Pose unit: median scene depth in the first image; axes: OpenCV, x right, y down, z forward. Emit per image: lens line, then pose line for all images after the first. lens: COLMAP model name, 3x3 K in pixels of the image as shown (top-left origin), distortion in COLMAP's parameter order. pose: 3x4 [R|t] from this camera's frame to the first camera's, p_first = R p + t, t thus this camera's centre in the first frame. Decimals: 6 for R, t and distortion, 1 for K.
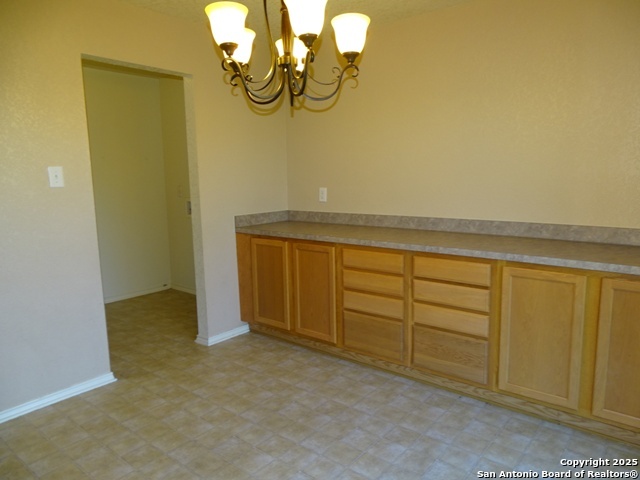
lens RADIAL K [[462.9, 0, 325.9], [0, 462.9, 235.8], [0, 0, 1]] dist [0.010998, -0.005473]
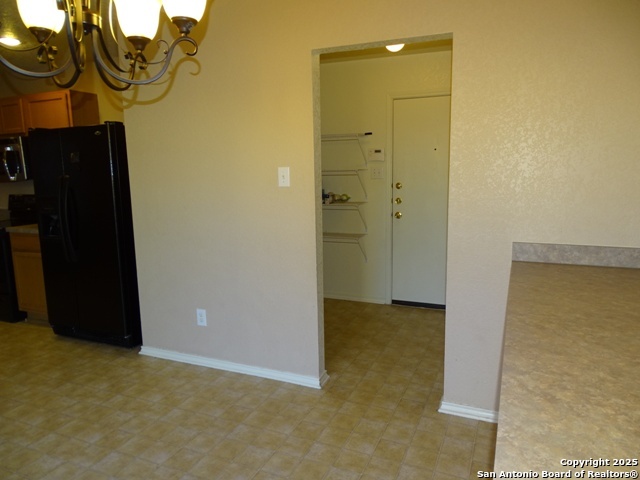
lens RADIAL K [[456.8, 0, 303.6], [0, 456.8, 233.4], [0, 0, 1]] dist [0.029408, -0.001770]
pose [[0.248292, 0.148636, -0.957214, 0.447063], [-0.119151, 0.985340, 0.122096, -0.130995], [0.961329, 0.083738, 0.262362, 0.767278]]
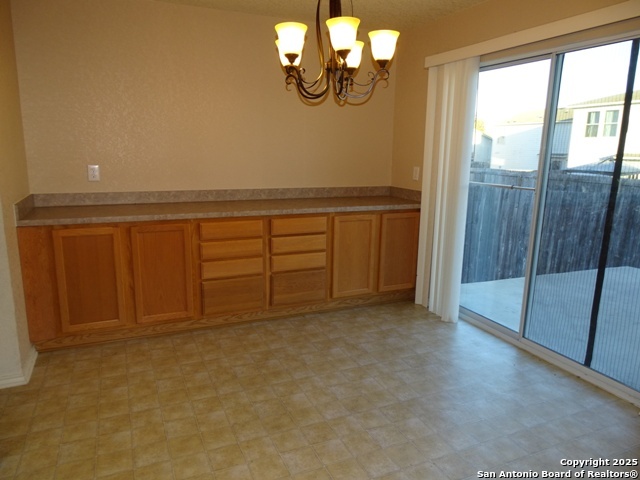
lens RADIAL K [[462.9, 0, 321.6], [0, 462.9, 237.4], [0, 0, 1]] dist [0.010998, -0.005473]
pose [[0.449076, -0.154164, 0.880093, -0.864236], [0.095371, 0.987646, 0.124340, -0.051016], [-0.888389, 0.028097, 0.458231, 0.312825]]
